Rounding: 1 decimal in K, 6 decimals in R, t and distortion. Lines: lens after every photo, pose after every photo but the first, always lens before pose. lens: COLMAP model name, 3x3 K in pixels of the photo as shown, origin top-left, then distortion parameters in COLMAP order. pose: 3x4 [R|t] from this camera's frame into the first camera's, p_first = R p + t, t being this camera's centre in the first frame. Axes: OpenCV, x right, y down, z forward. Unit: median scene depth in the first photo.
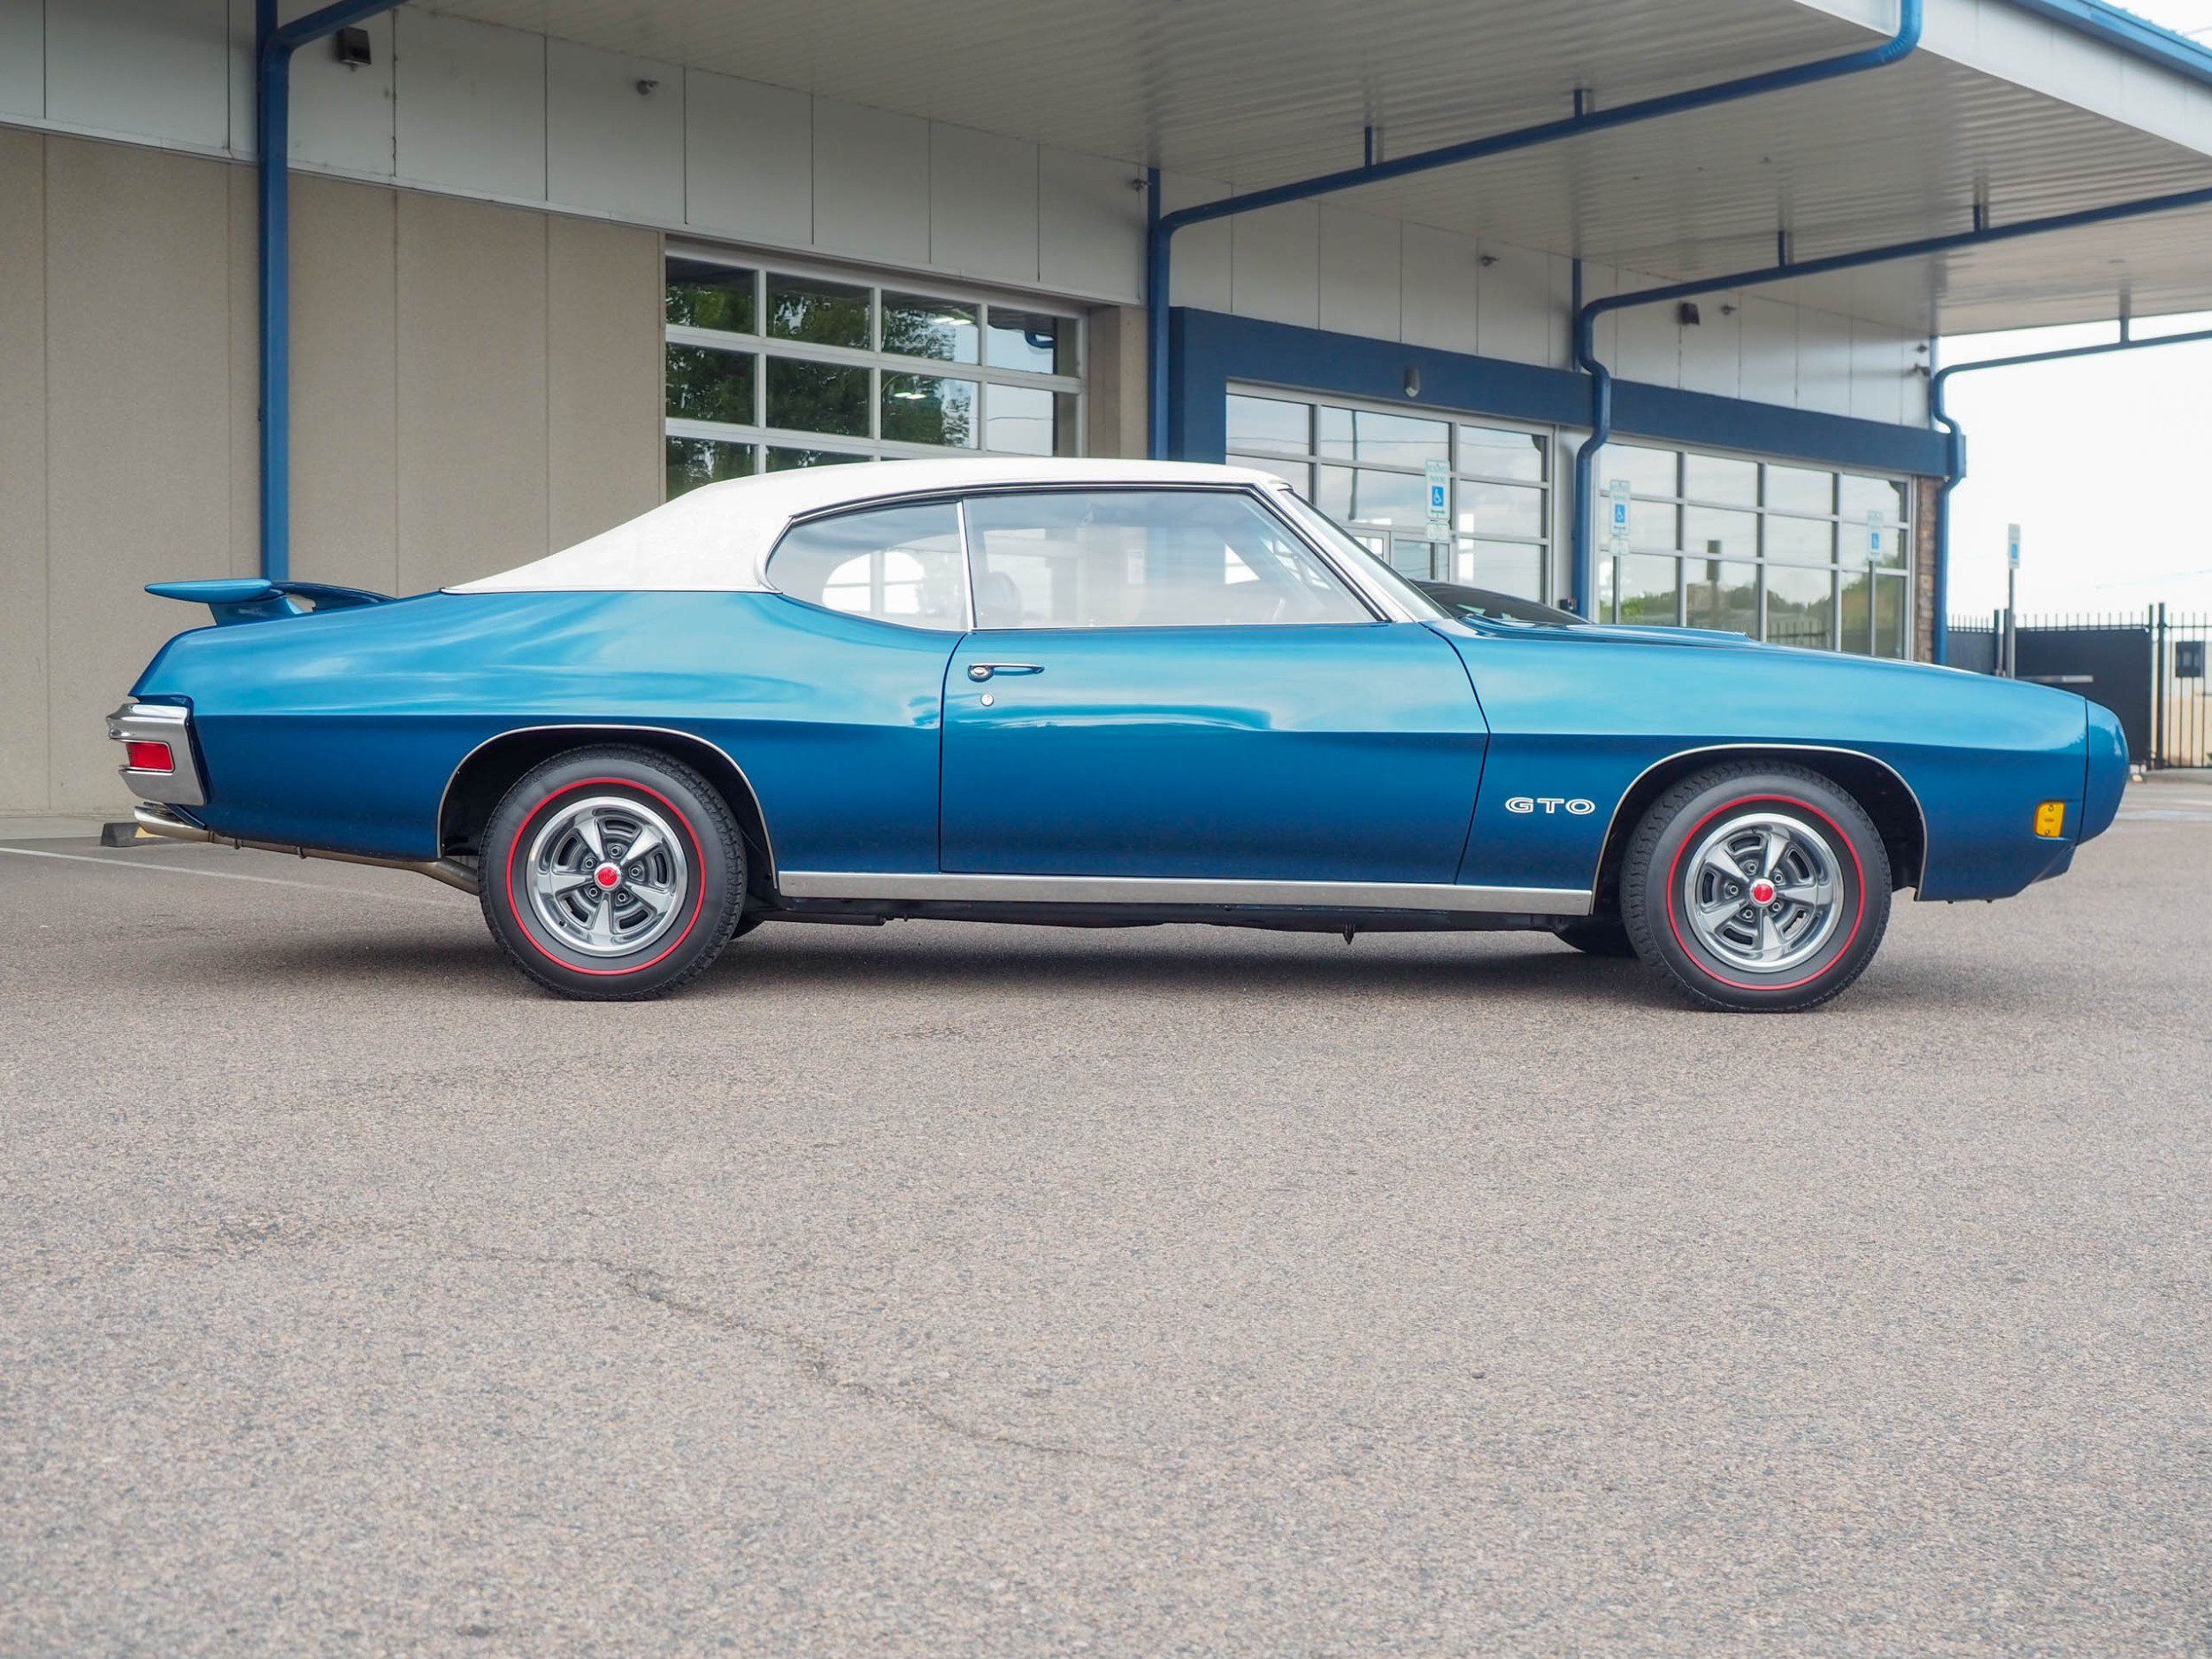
lens RADIAL K [[5178.0, 0, 1108.0], [0, 5178.0, 867.2], [0, 0, 1]] dist [0.051474, -0.017189]
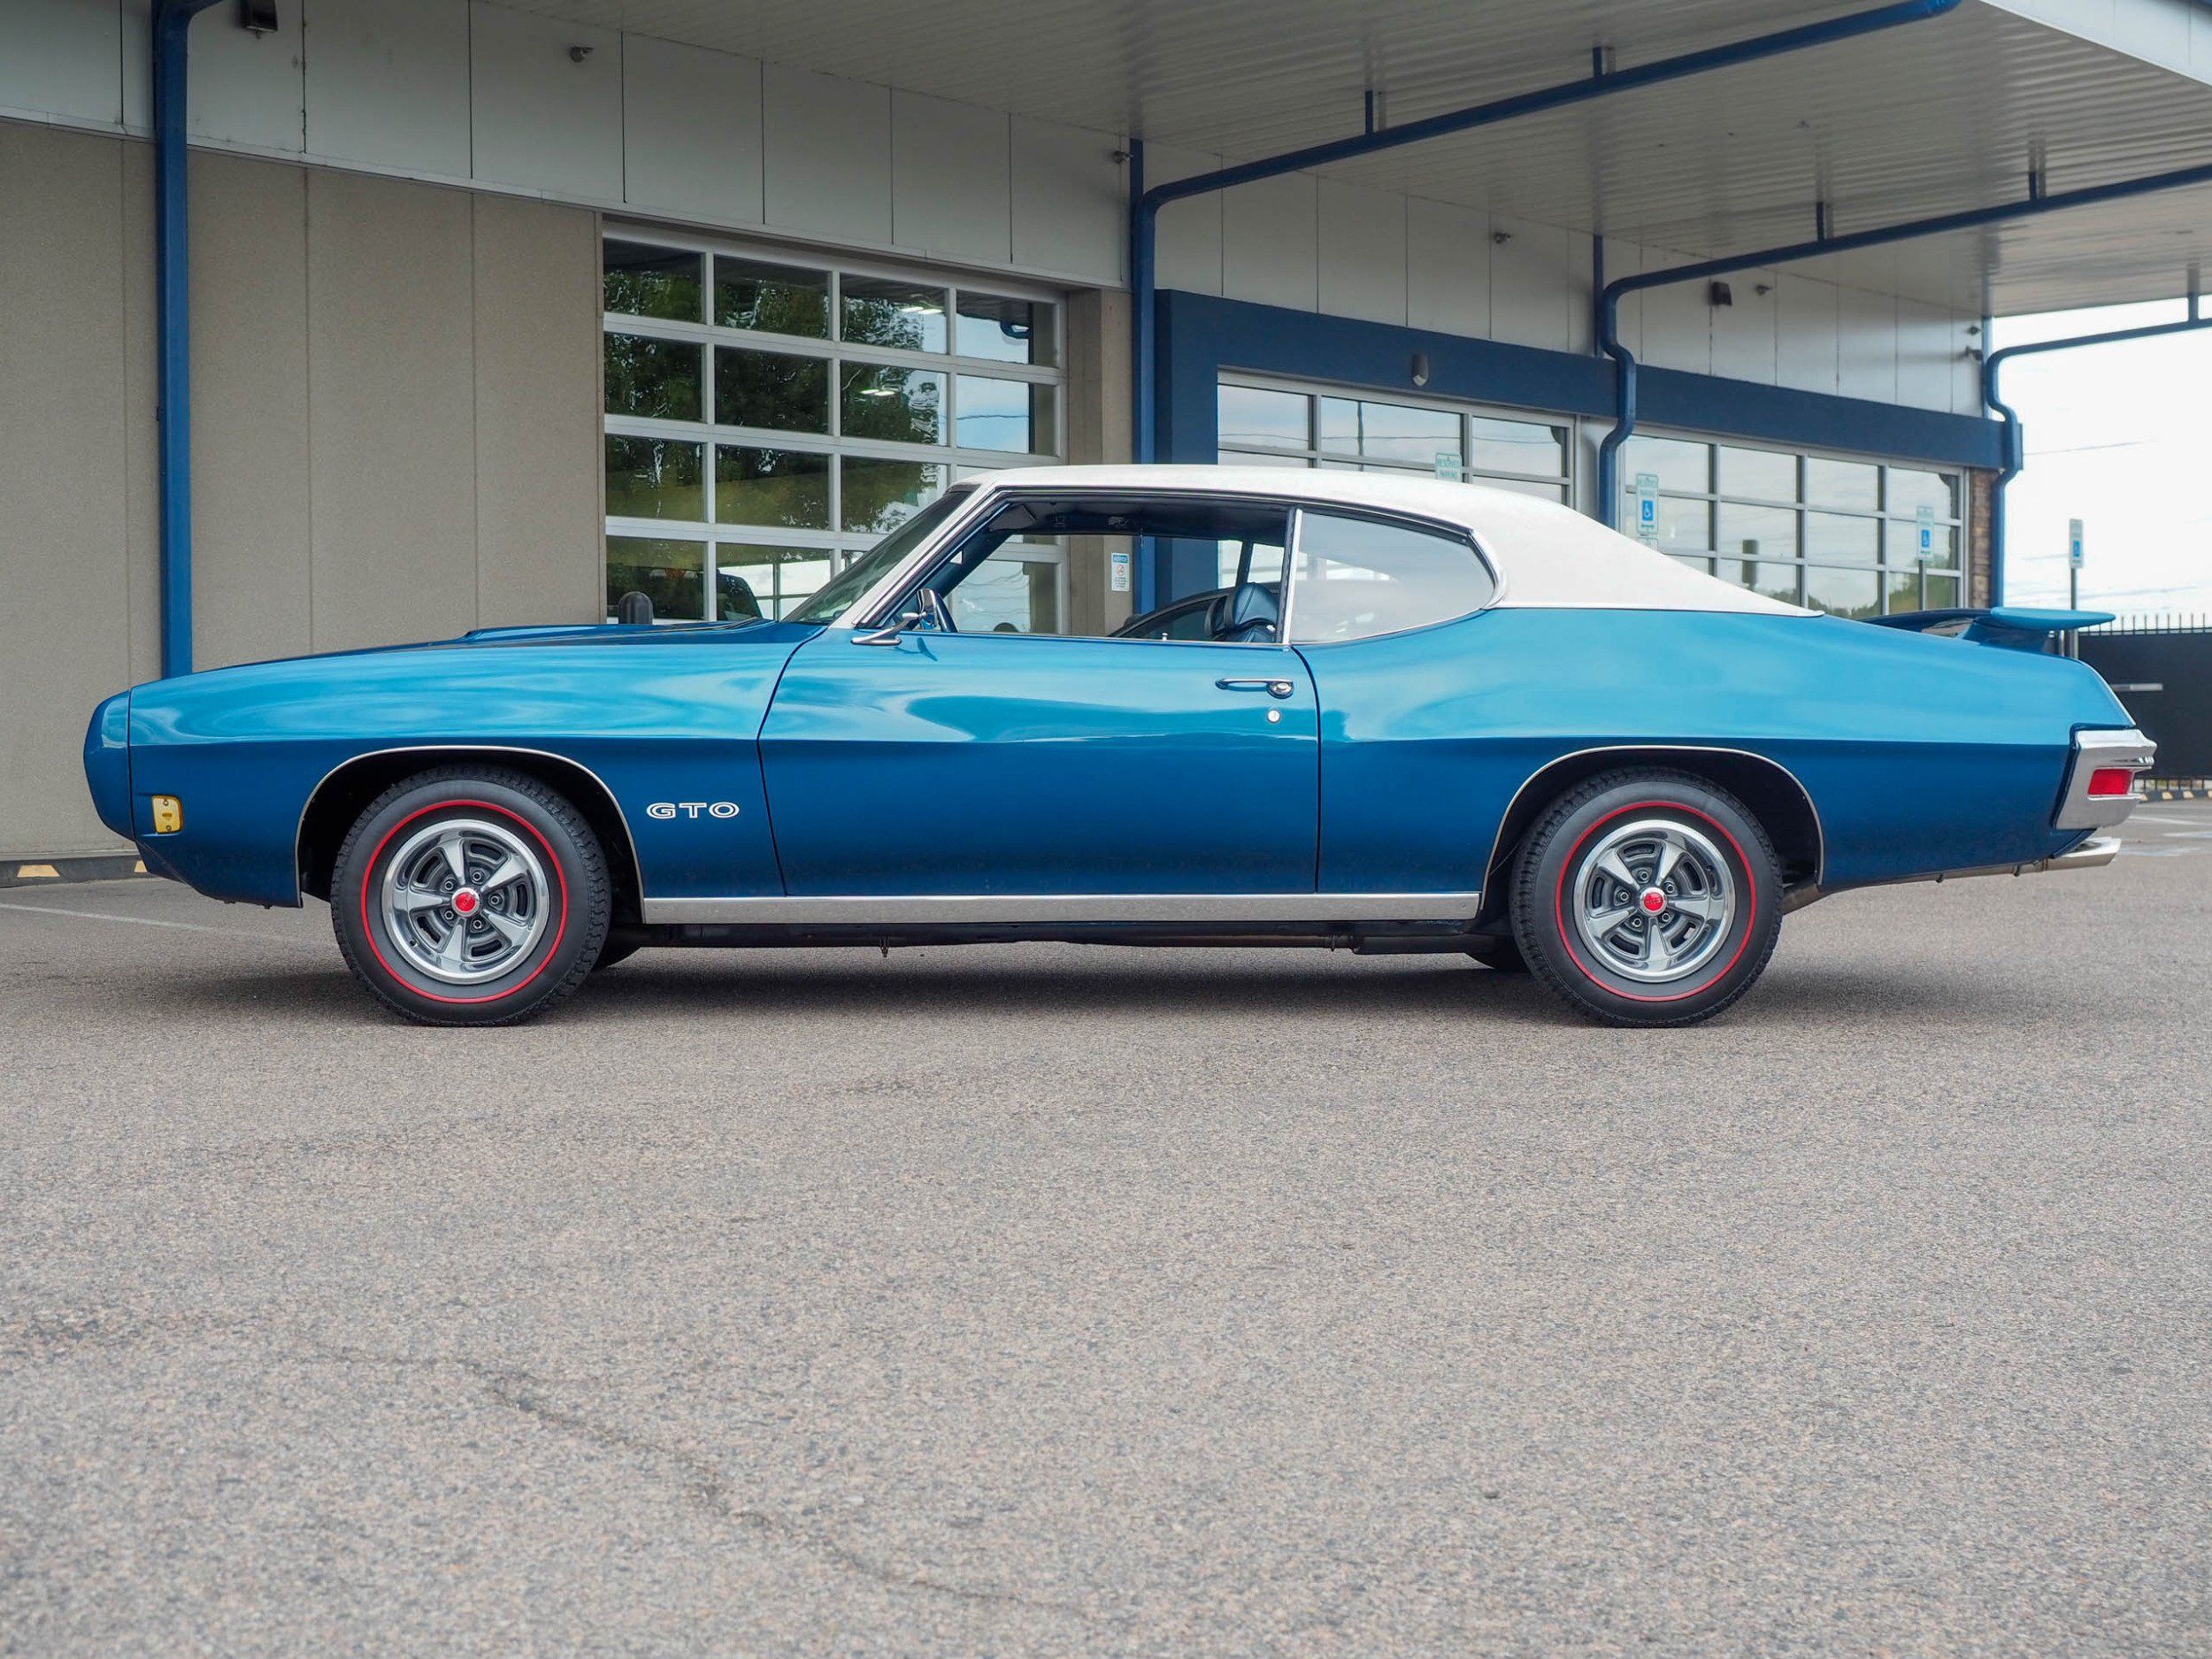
lens RADIAL K [[5167.2, 0, 1106.0], [0, 5167.2, 829.5], [0, 0, 1]] dist [0.041813, -0.183250]
pose [[0.999941, -0.008914, -0.006267, 0.013434], [0.008822, 0.999855, -0.014577, 0.001308], [0.006396, 0.014521, 0.999874, 0.140166]]
